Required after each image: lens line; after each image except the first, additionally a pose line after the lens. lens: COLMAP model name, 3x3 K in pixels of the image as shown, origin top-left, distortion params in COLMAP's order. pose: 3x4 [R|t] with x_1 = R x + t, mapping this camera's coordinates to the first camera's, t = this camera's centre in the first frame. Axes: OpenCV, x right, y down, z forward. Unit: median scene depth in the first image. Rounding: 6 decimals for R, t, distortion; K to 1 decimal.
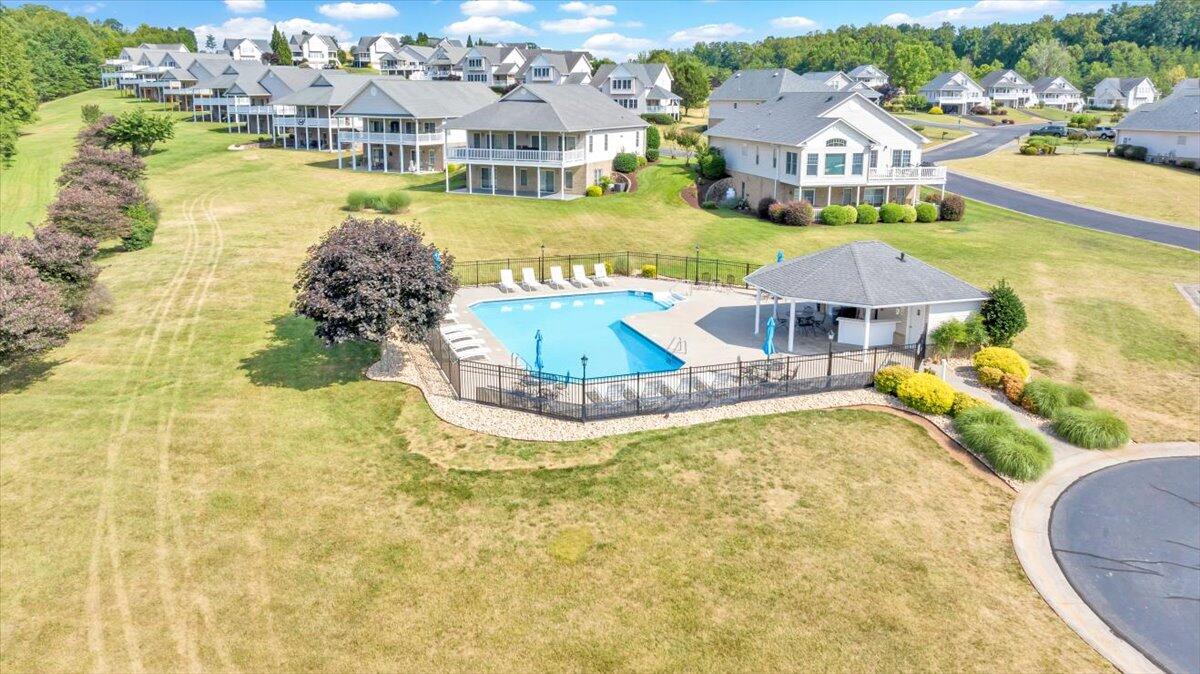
lens RADIAL K [[848.5, 0, 575.6], [0, 848.5, 334.3], [0, 0, 1]] dist [-0.044610, -0.001760]
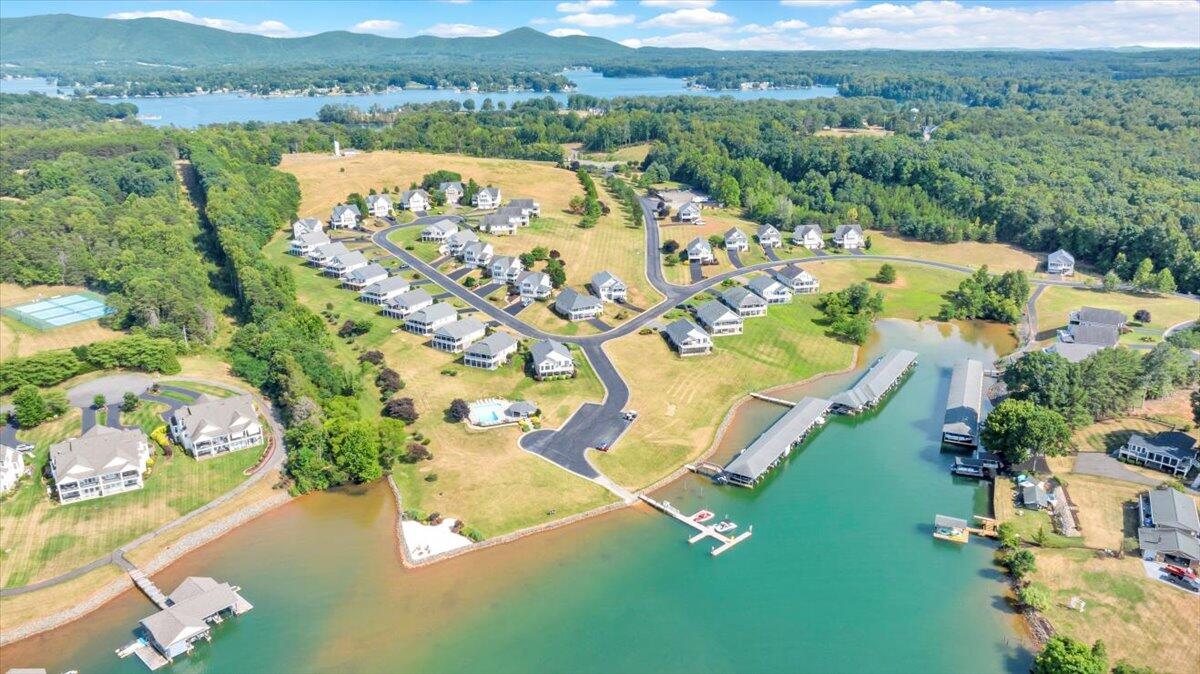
lens RADIAL K [[871.1, 0, 600.0], [0, 871.1, 337.0], [0, 0, 1]] dist [-0.015267, -0.009315]
pose [[0.999551, -0.013952, 0.026515, 0.405900], [0.012626, 0.998693, 0.049530, -0.525424], [-0.027172, -0.049173, 0.998421, -3.337467]]
